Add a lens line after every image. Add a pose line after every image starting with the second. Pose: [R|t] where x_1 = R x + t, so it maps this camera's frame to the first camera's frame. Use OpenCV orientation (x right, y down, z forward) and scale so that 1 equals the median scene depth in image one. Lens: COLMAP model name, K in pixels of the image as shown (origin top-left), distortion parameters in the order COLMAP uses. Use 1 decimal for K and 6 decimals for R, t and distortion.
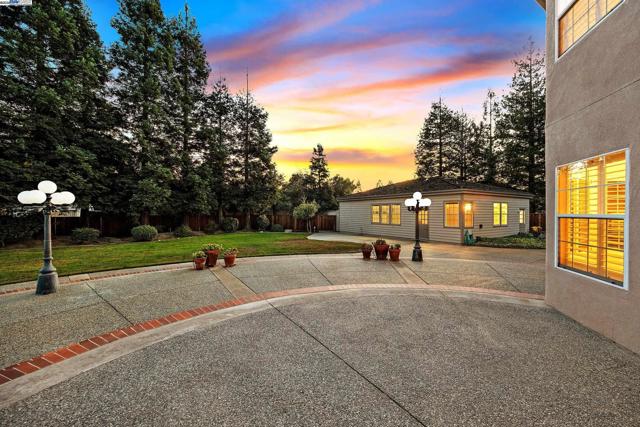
lens RADIAL K [[258.8, 0, 320.0], [0, 258.8, 213.5], [0, 0, 1]] dist [-0.000411, 0.000013]
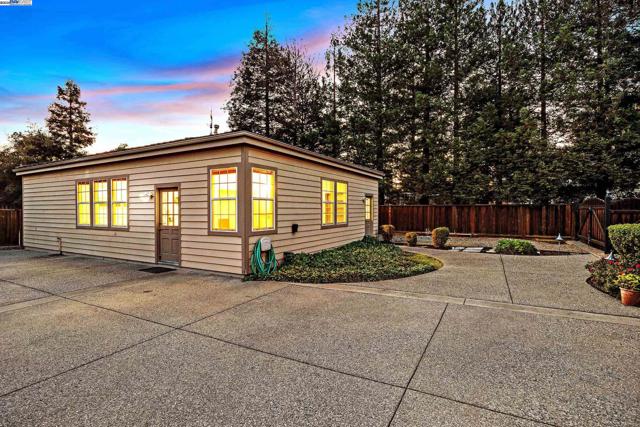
lens RADIAL K [[314.5, 0, 320.0], [0, 314.5, 213.5], [0, 0, 1]] dist [0.000155, -0.000023]
pose [[0.875187, -0.006465, 0.483742, 0.326174], [0.003583, 0.999970, 0.006882, 0.016658], [-0.483772, -0.004290, 0.875183, 0.413042]]
